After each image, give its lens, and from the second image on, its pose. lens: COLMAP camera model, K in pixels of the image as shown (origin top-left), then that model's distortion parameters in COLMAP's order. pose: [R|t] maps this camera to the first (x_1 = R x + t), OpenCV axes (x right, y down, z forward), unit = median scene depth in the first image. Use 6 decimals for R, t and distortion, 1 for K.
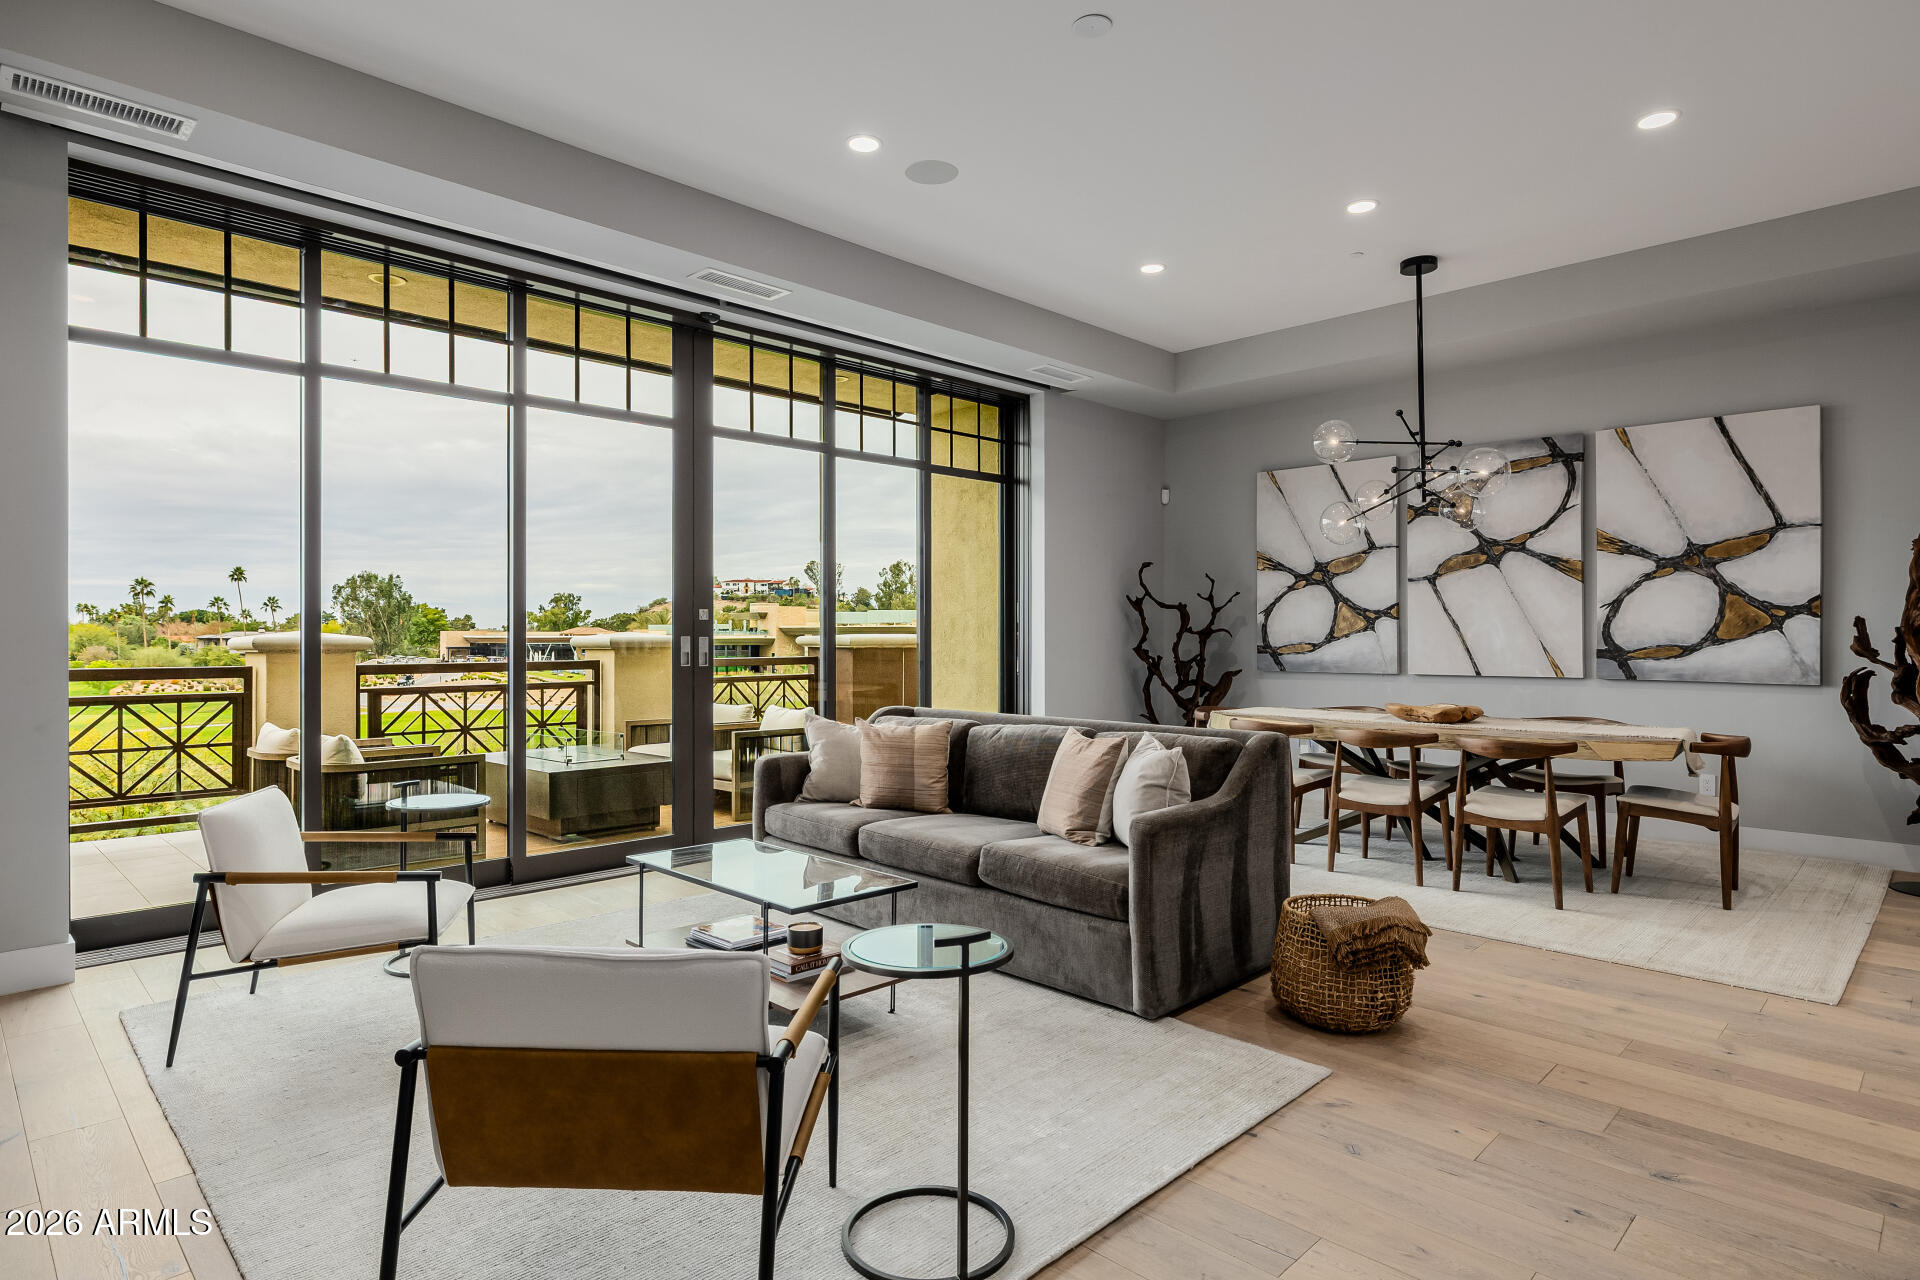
lens RADIAL K [[1043.5, 0, 961.5], [0, 1043.5, 637.6], [0, 0, 1]] dist [-0.000045, 0.000290]
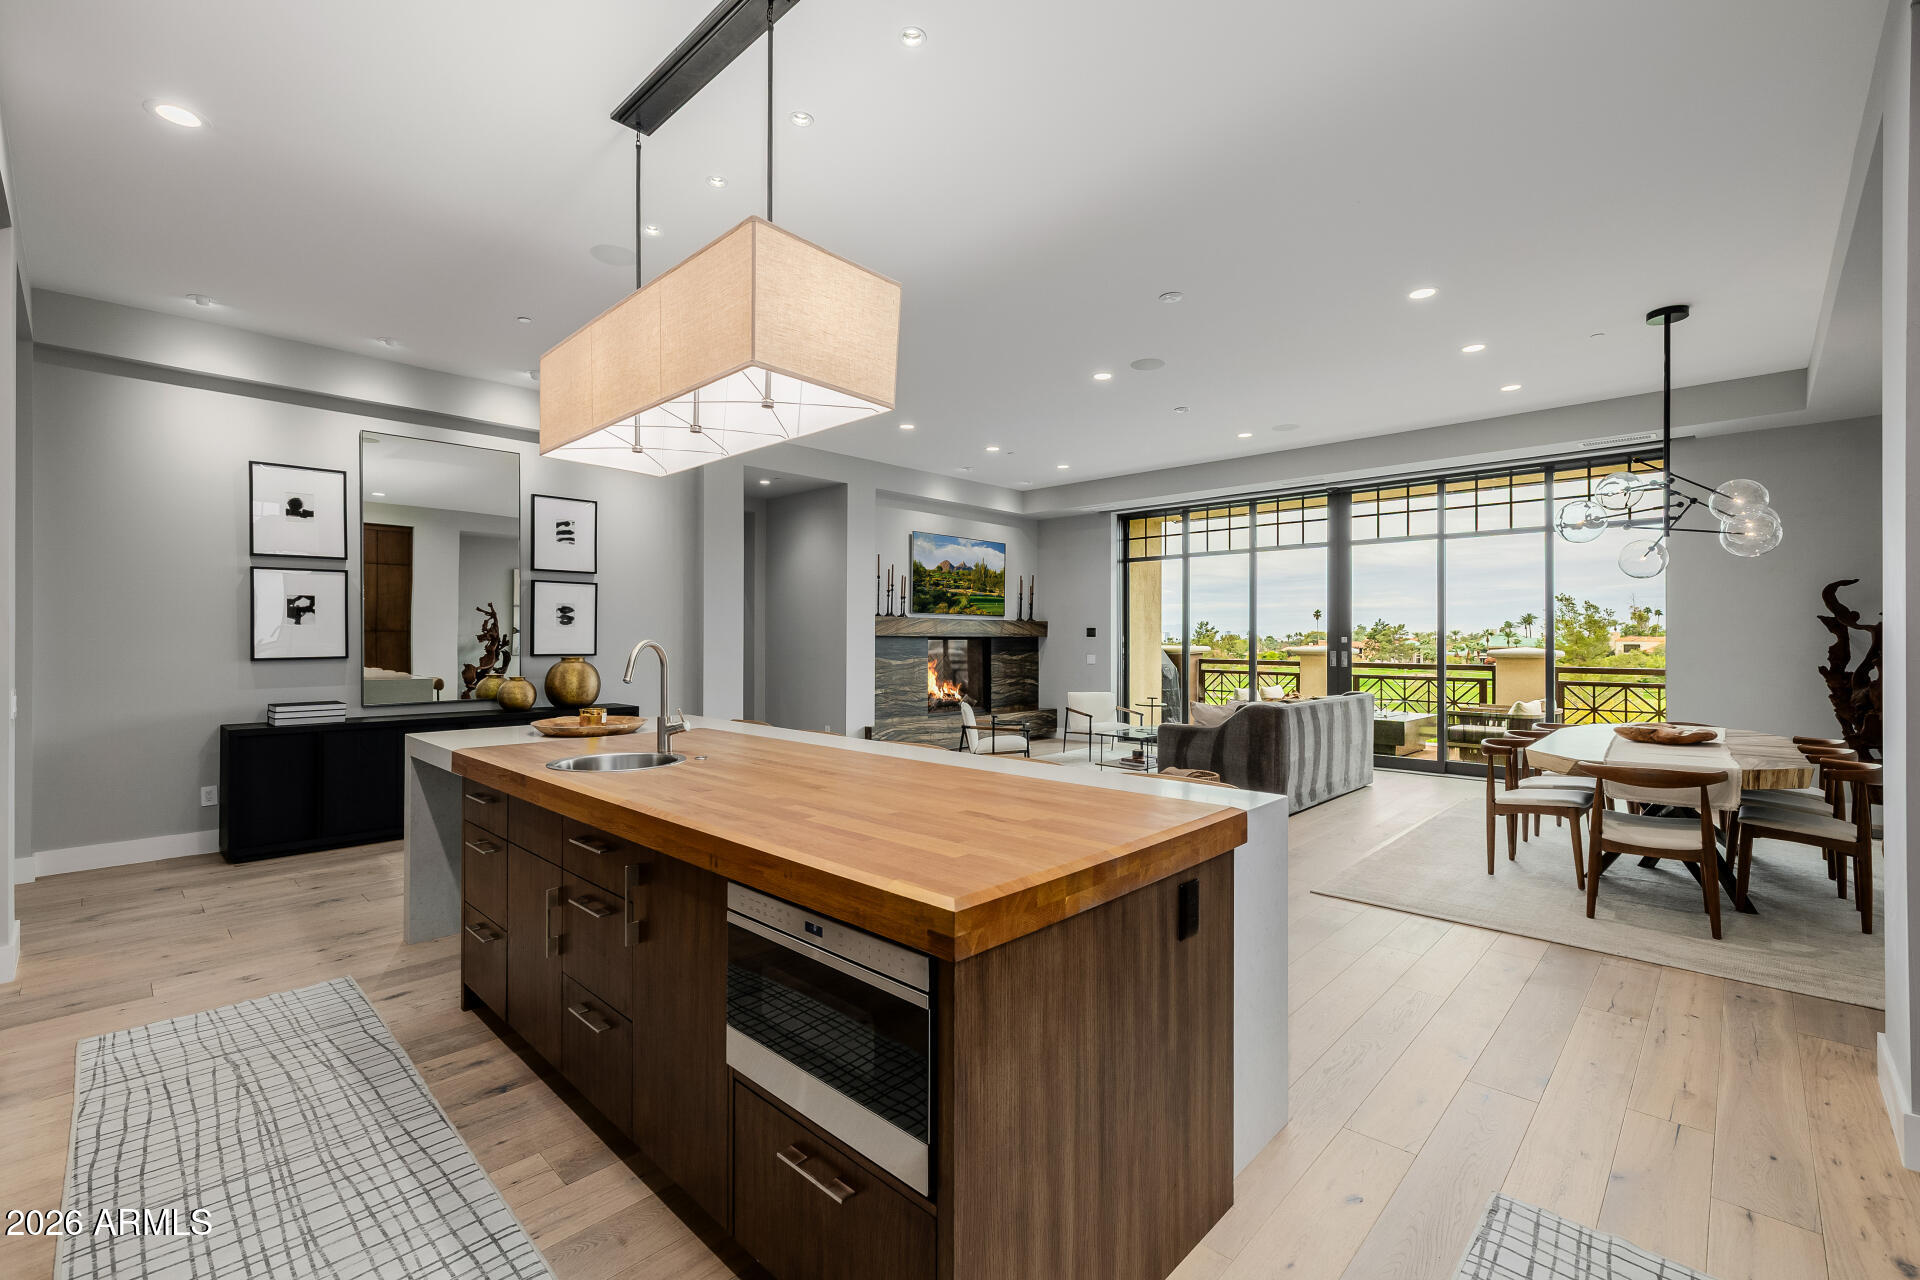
lens RADIAL K [[822.4, 0, 960.0], [0, 822.4, 640.0], [0, 0, 1]] dist [-0.000335, 0.000143]
pose [[0.022839, 0.002619, -0.999736, 1.106244], [-0.005330, 0.999983, 0.002498, -0.019308], [0.999725, 0.005272, 0.022853, 0.226247]]
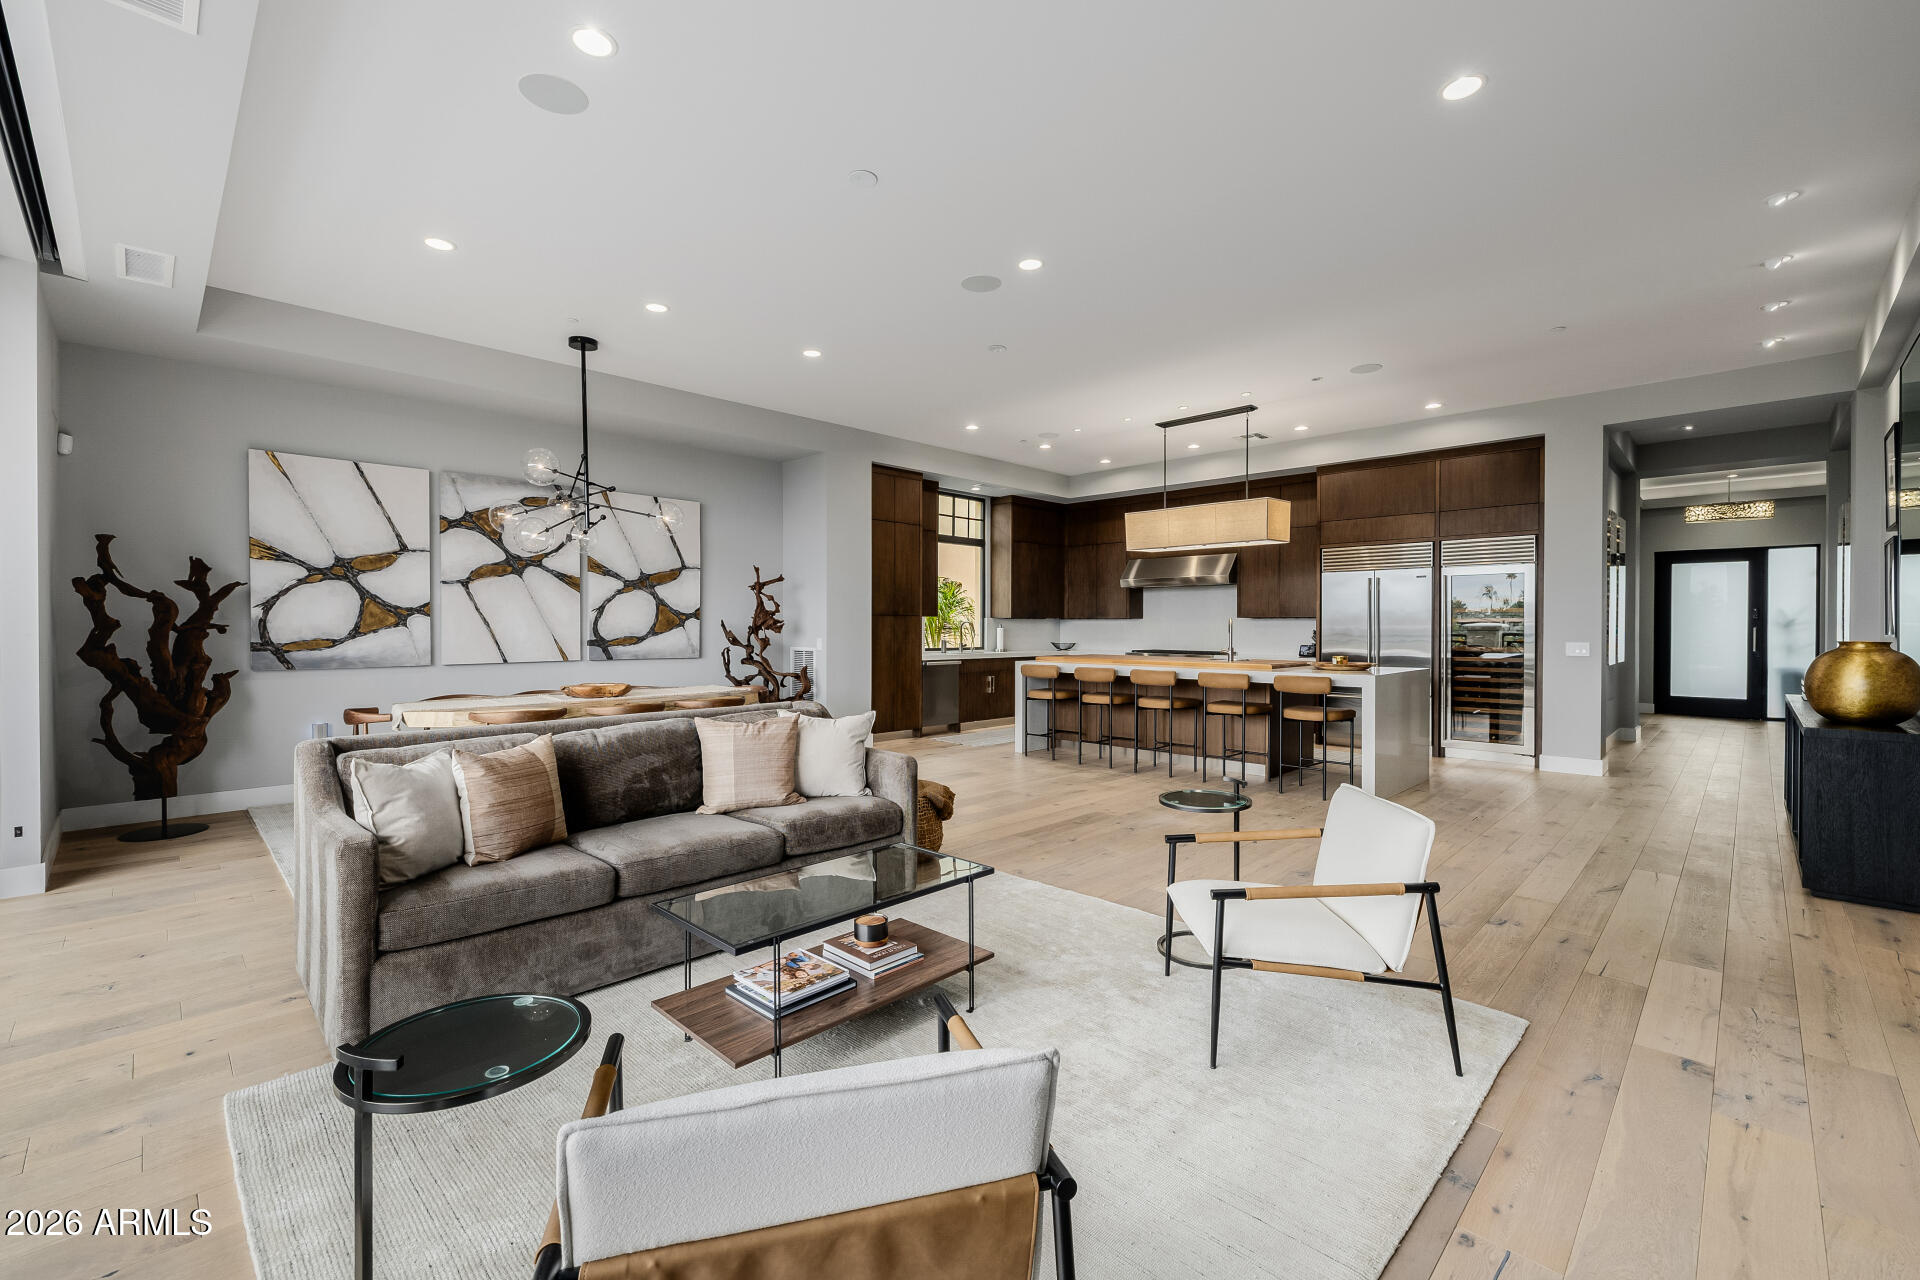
lens RADIAL K [[811.6, 0, 950.5], [0, 811.6, 633.9], [0, 0, 1]] dist [-0.000708, -0.000317]
pose [[-0.005110, -0.009301, 0.999944, -0.498423], [0.001968, 0.999955, 0.009312, -0.006261], [-0.999985, 0.002016, -0.005092, 0.485405]]
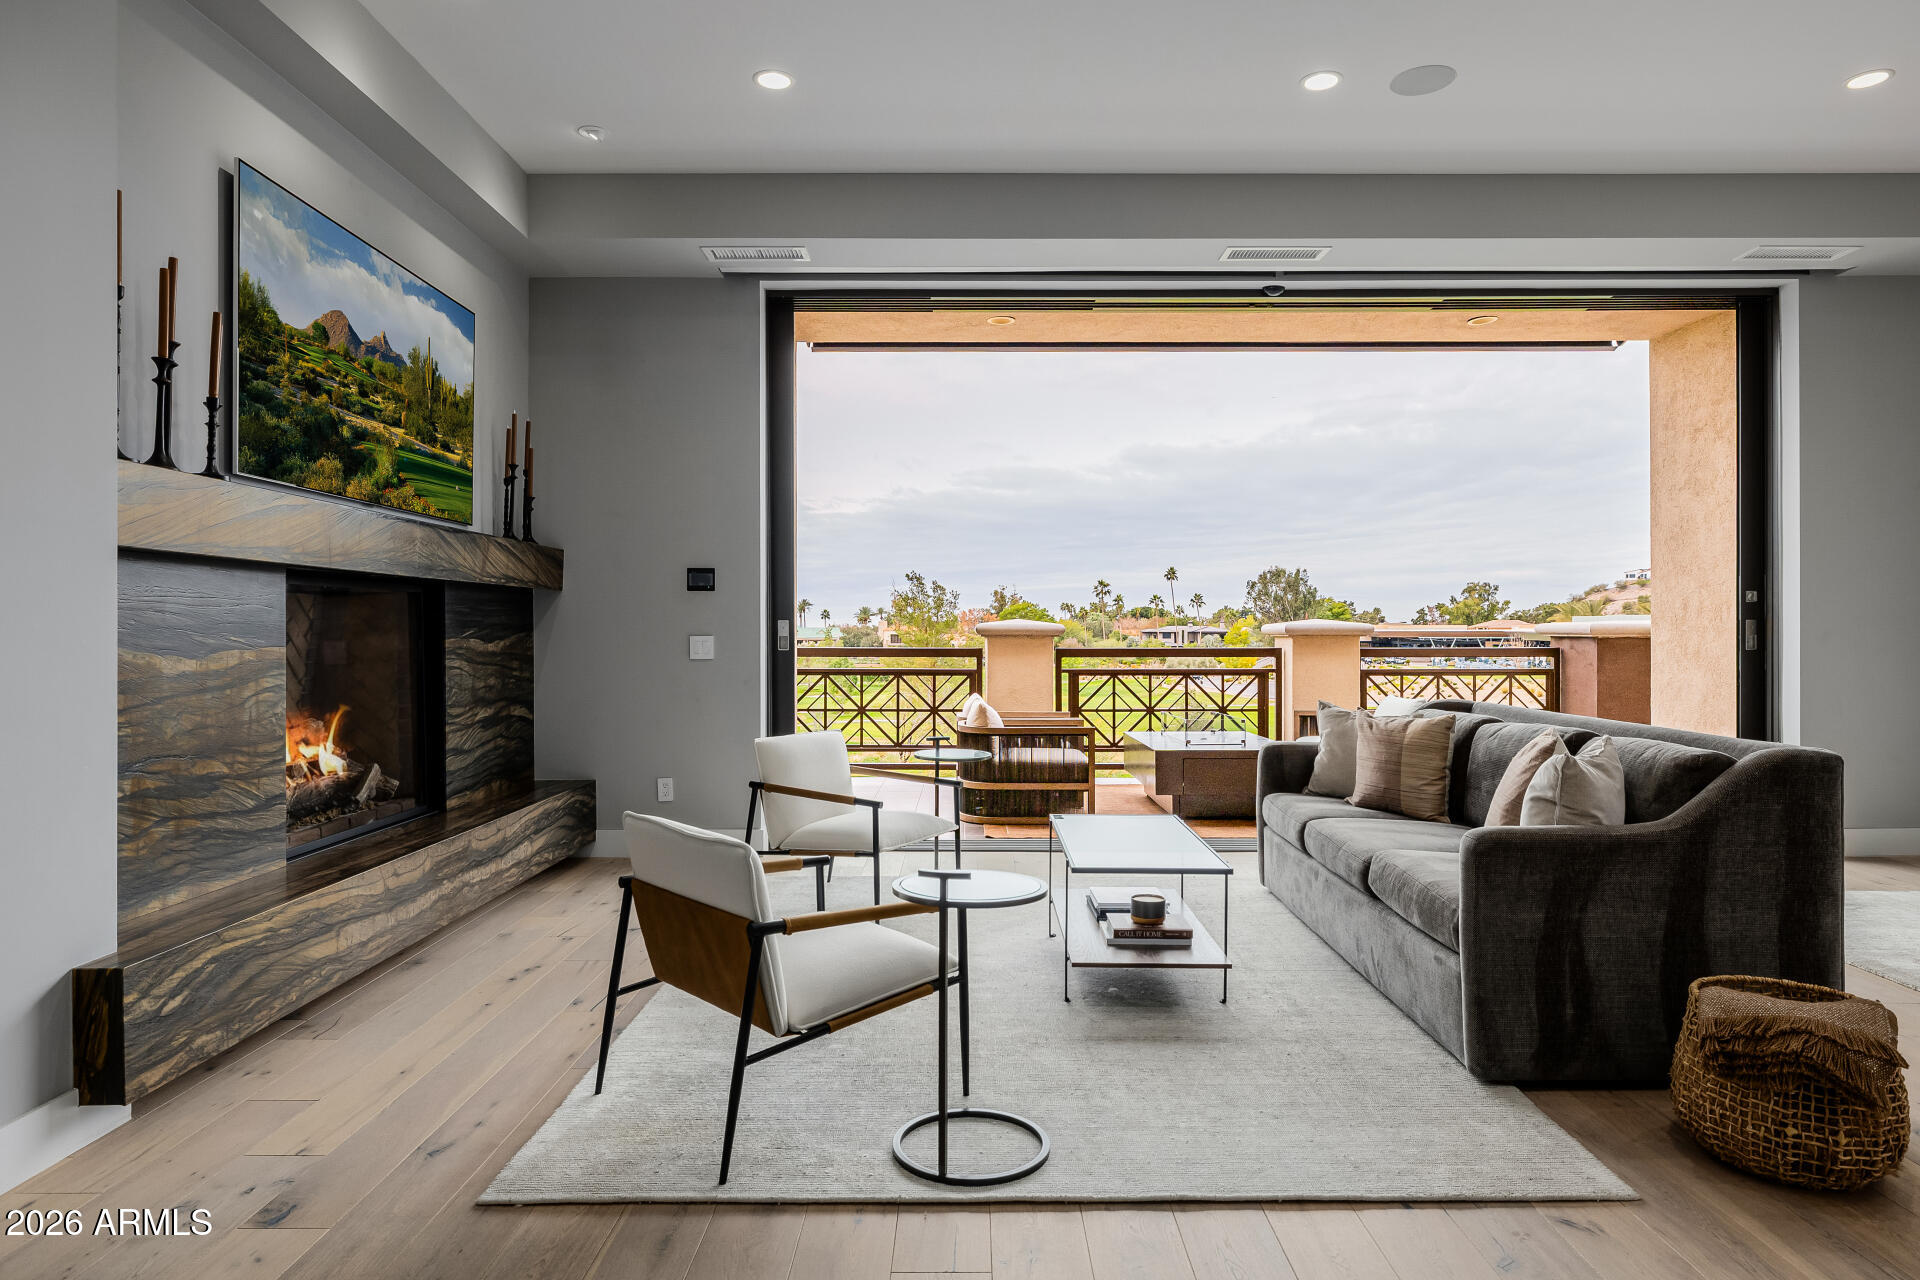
lens RADIAL K [[1138.0, 0, 964.3], [0, 1138.0, 632.8], [0, 0, 1]] dist [-0.004424, 0.002748]
pose [[0.702760, 0.001243, -0.711426, 0.263382], [-0.000660, 0.999999, 0.001094, 0.008580], [0.711426, -0.000299, 0.702760, 0.046908]]
